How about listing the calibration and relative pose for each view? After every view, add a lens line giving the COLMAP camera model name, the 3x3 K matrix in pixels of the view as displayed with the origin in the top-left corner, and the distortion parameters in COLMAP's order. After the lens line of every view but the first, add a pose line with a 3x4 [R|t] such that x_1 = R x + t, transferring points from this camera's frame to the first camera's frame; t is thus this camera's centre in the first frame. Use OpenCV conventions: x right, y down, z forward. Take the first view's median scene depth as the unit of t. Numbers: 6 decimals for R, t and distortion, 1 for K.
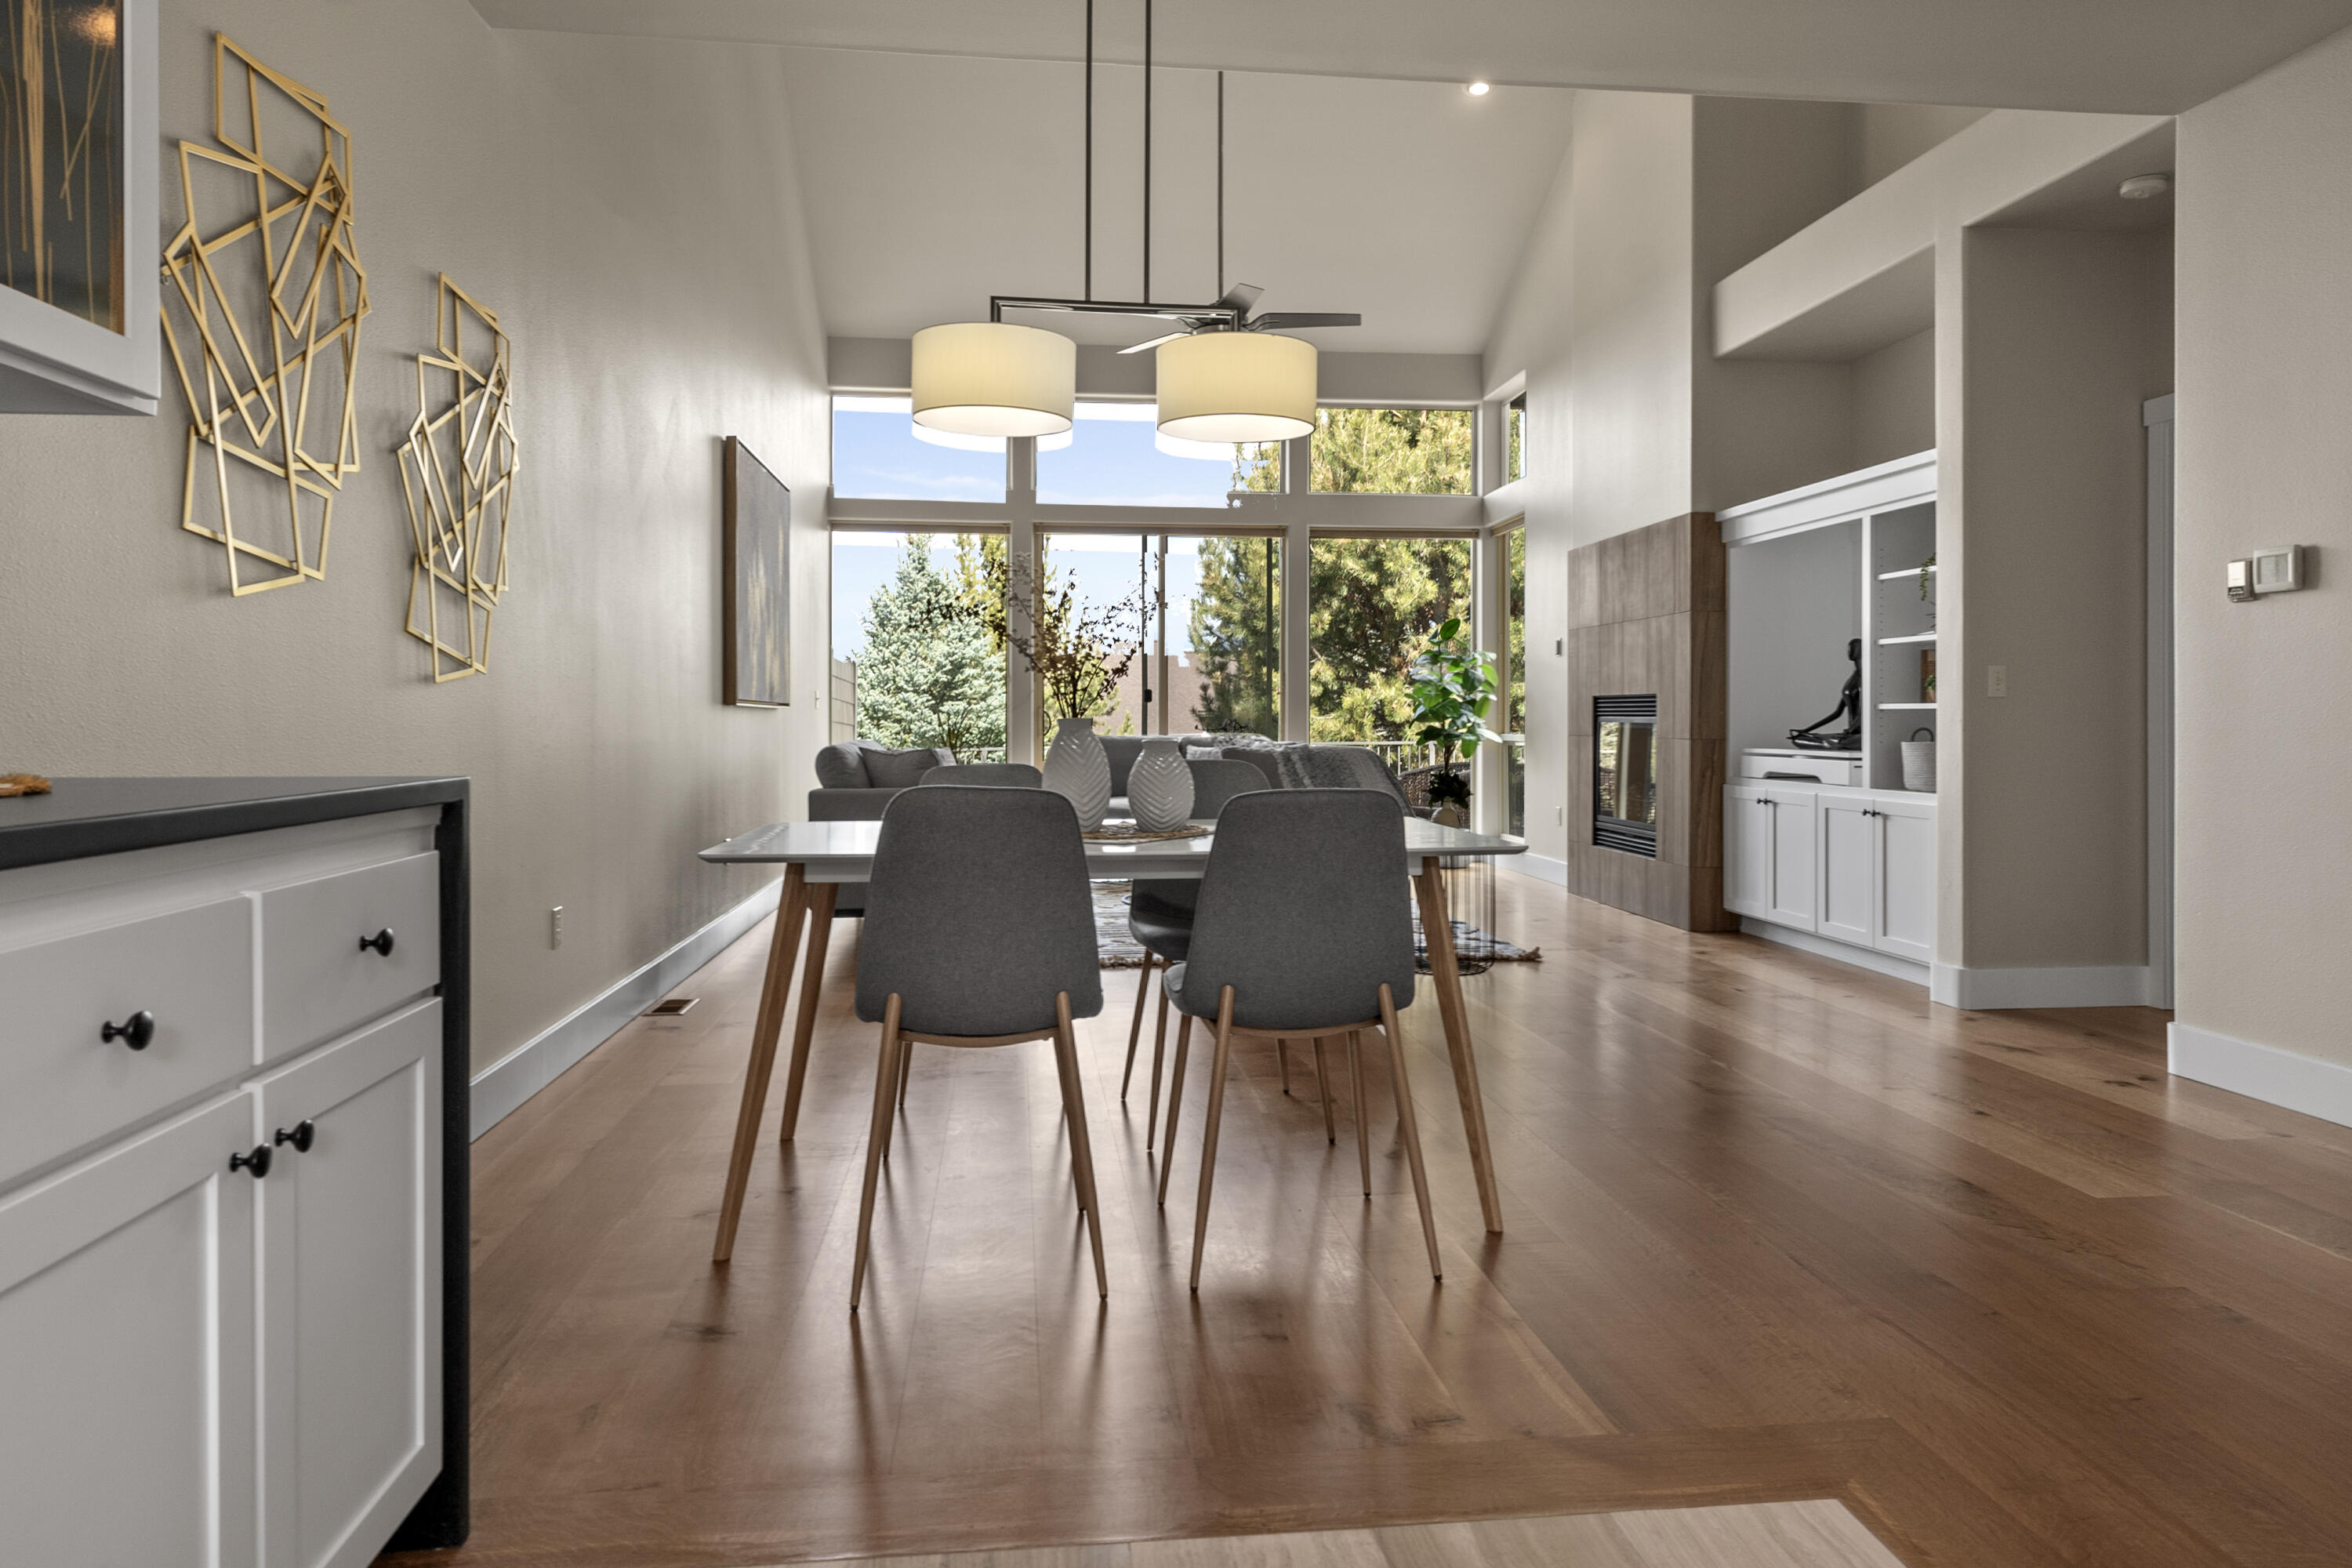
lens RADIAL K [[1471.9, 0, 1219.5], [0, 1471.9, 725.1], [0, 0, 1]] dist [0.001632, 0.000296]
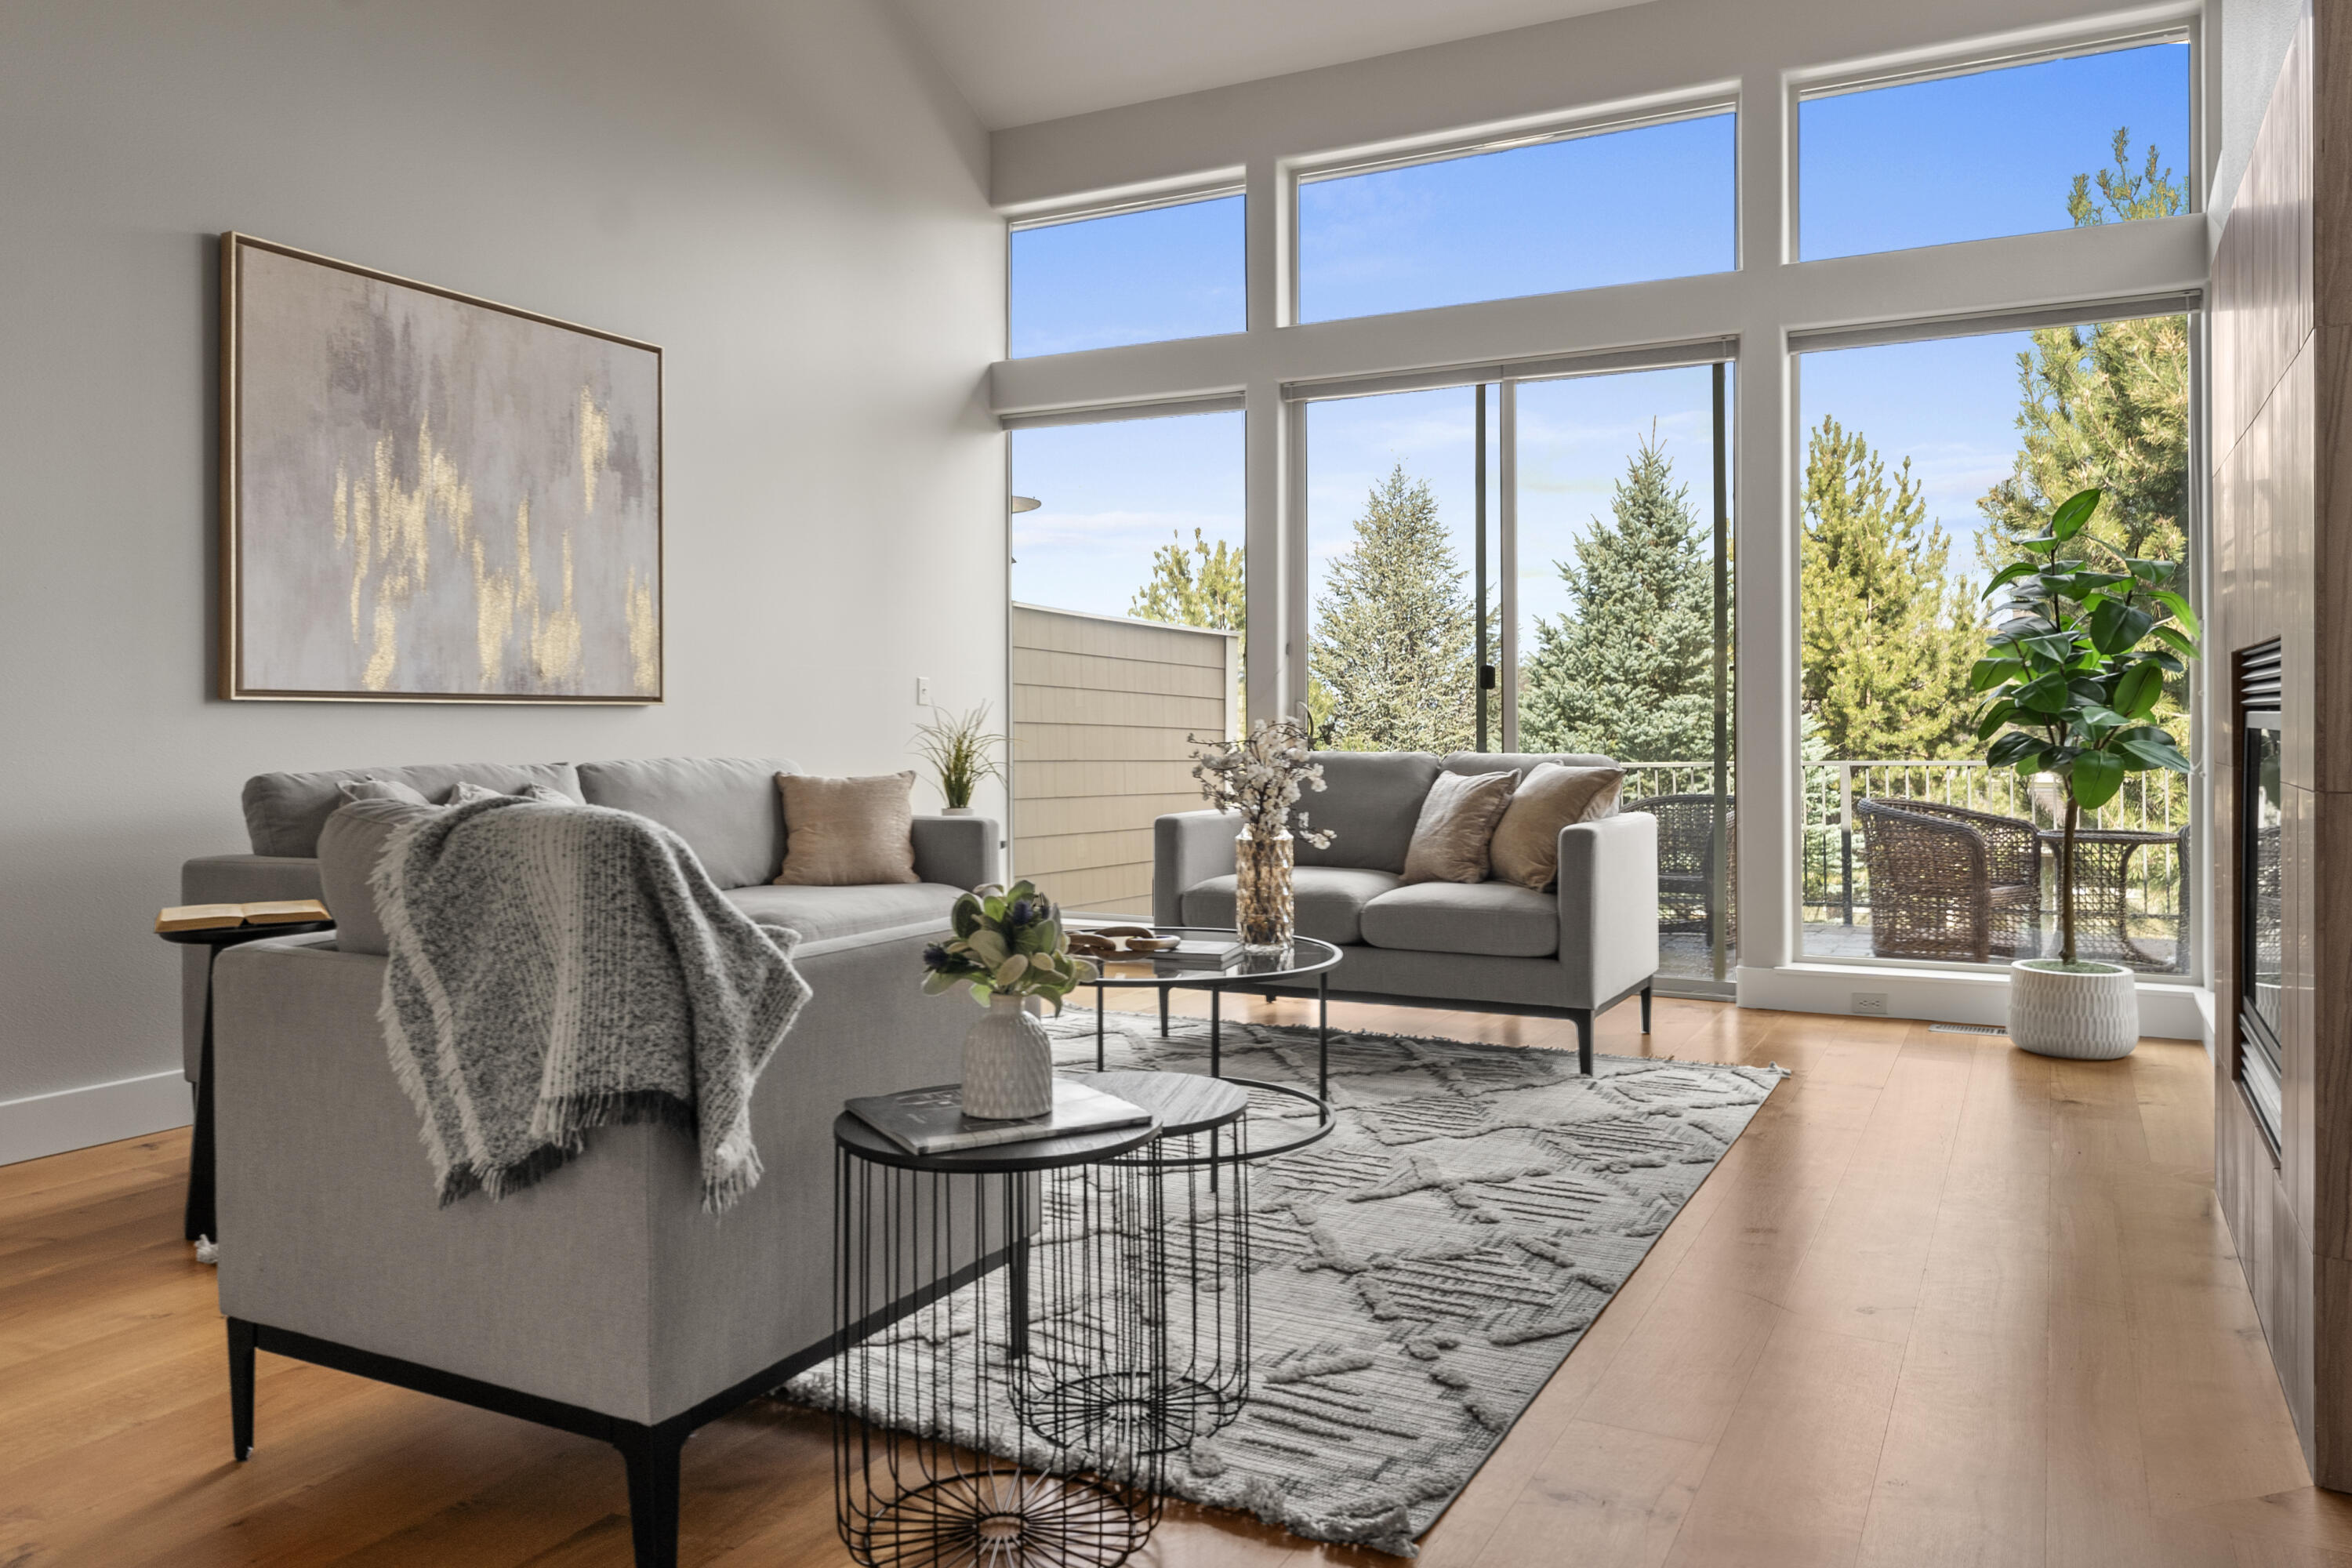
lens RADIAL K [[1701.5, 0, 1179.0], [0, 1701.5, 731.4], [0, 0, 1]] dist [-0.013636, -0.002223]
pose [[0.820676, 0.000215, -0.571394, 0.215979], [0.001886, 0.999993, 0.003084, -0.001792], [0.571391, -0.003608, 0.820670, 0.404970]]
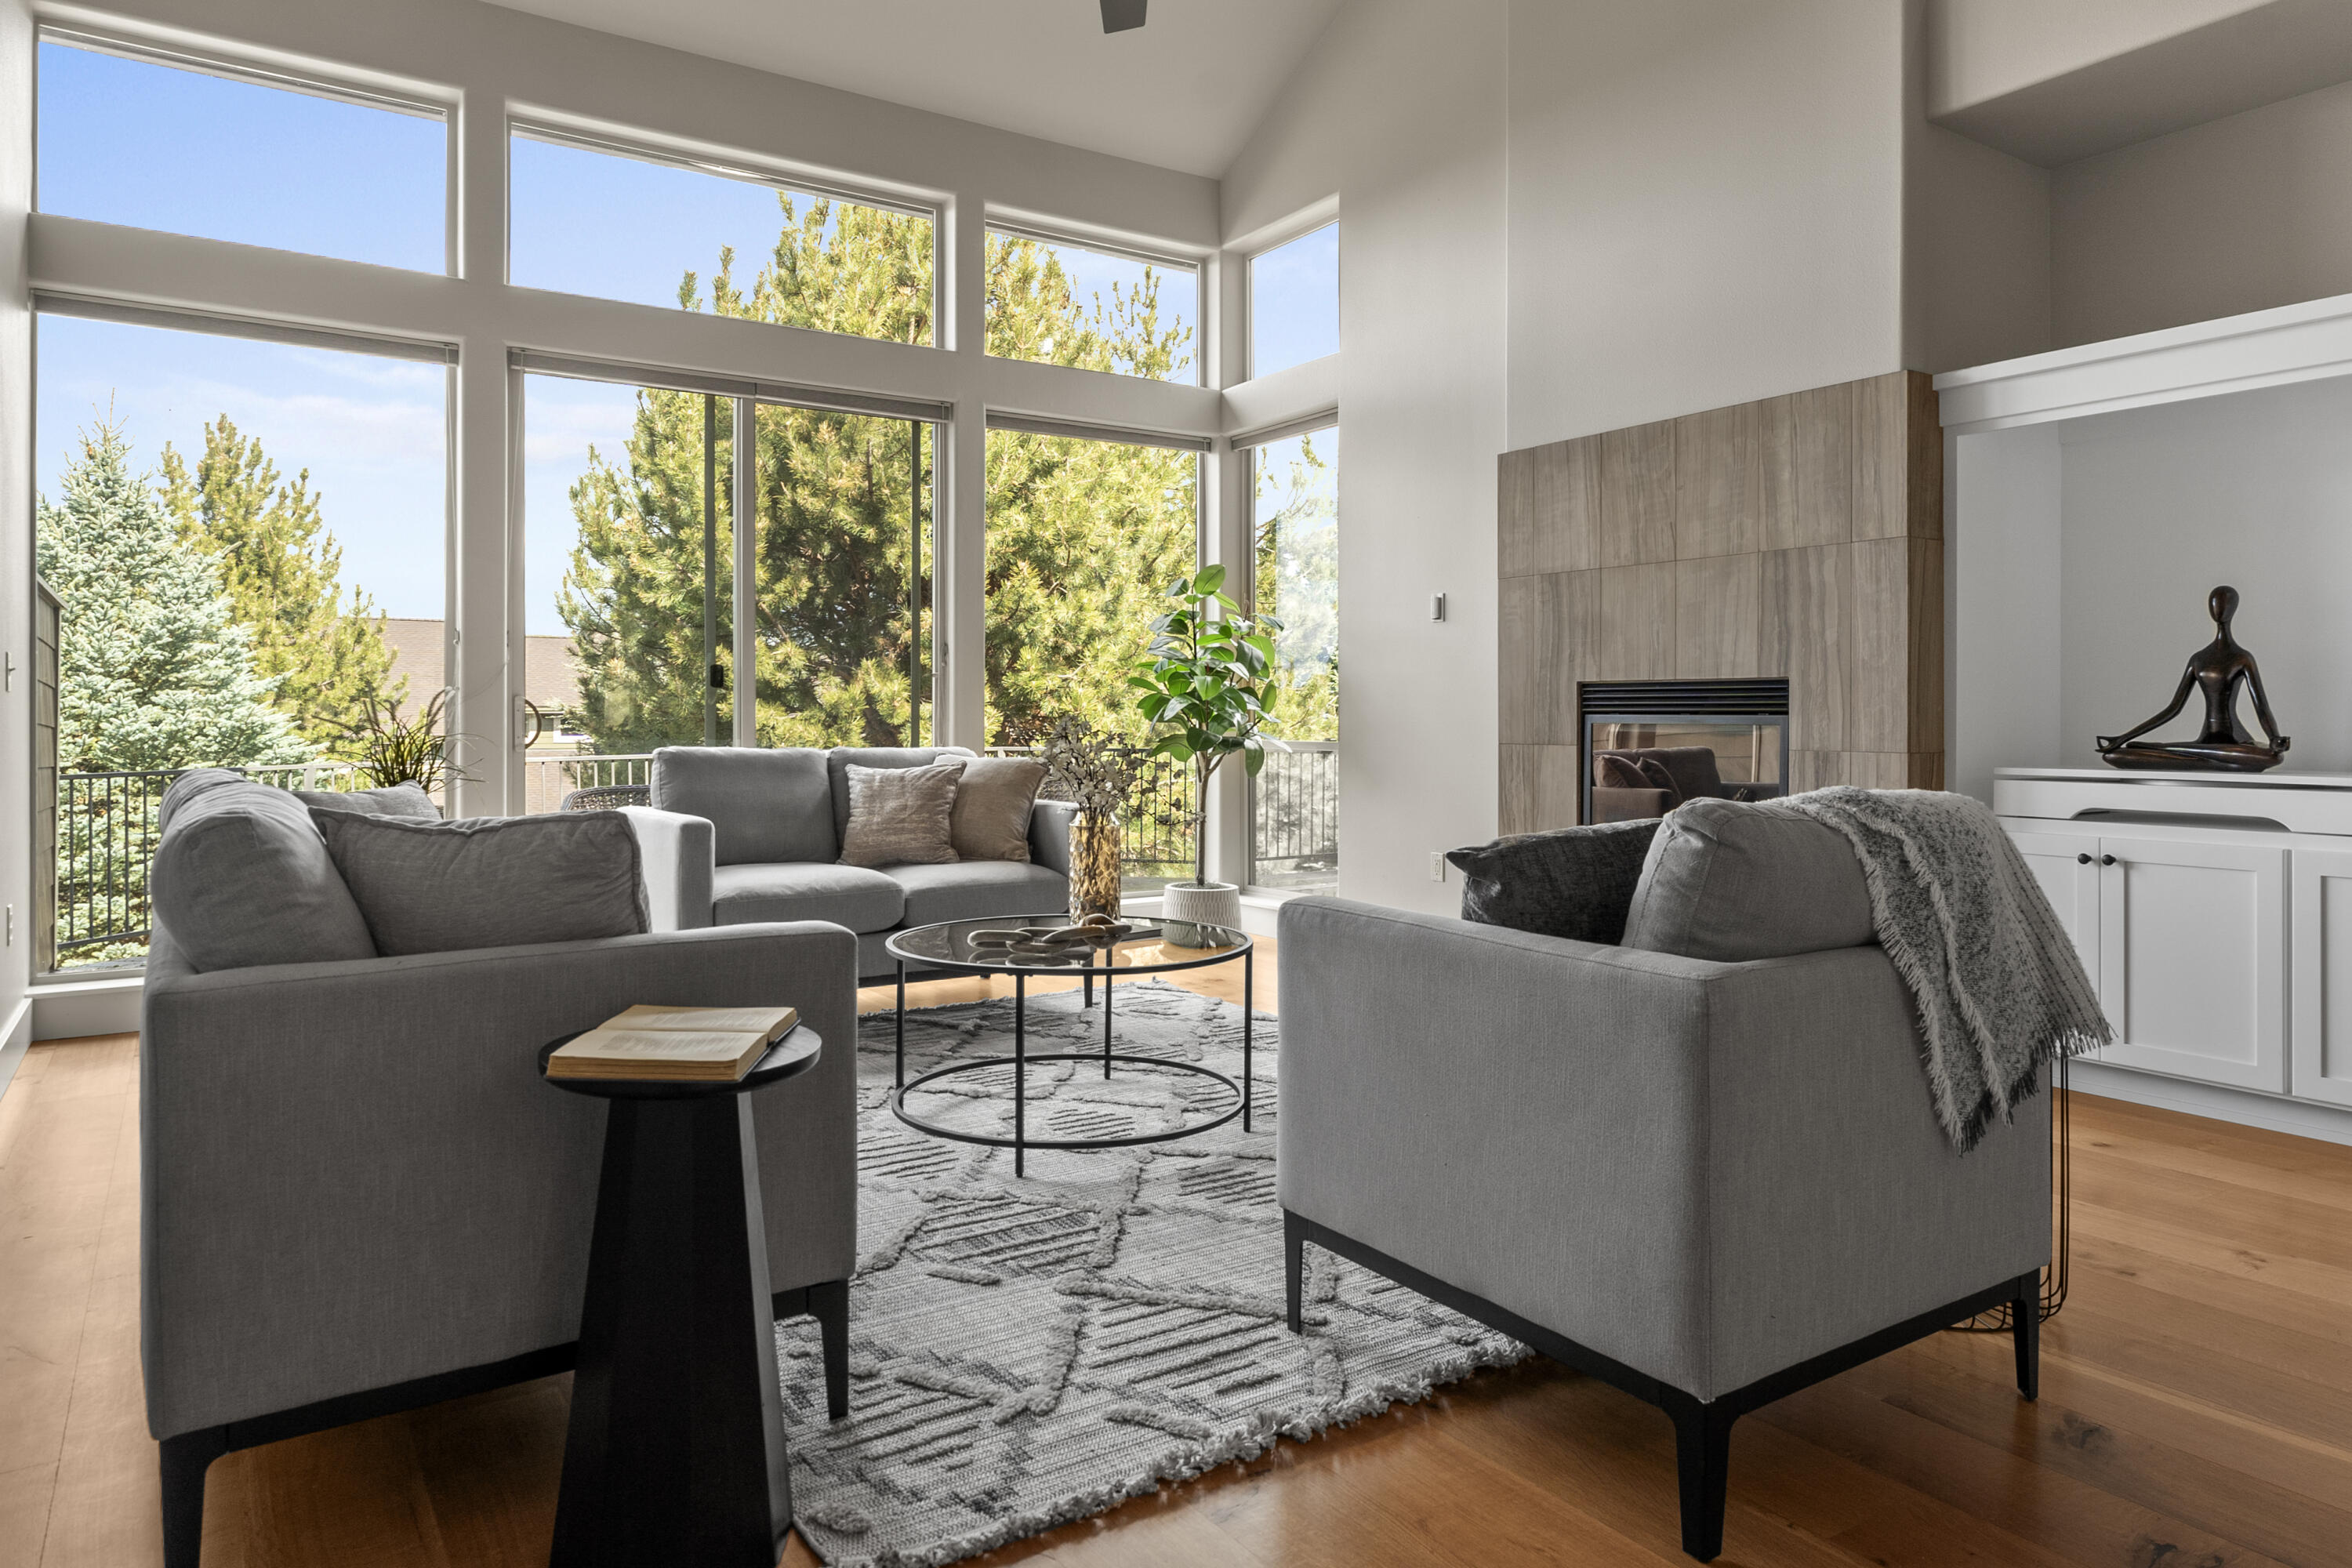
lens RADIAL K [[1471.9, 0, 1219.5], [0, 1471.9, 725.1], [0, 0, 1]] dist [0.001632, 0.000296]
pose [[0.893186, 0.001670, 0.449685, -0.126201], [-0.001904, 0.999998, 0.000067, -0.000693], [-0.449684, -0.000916, 0.893187, 0.389028]]
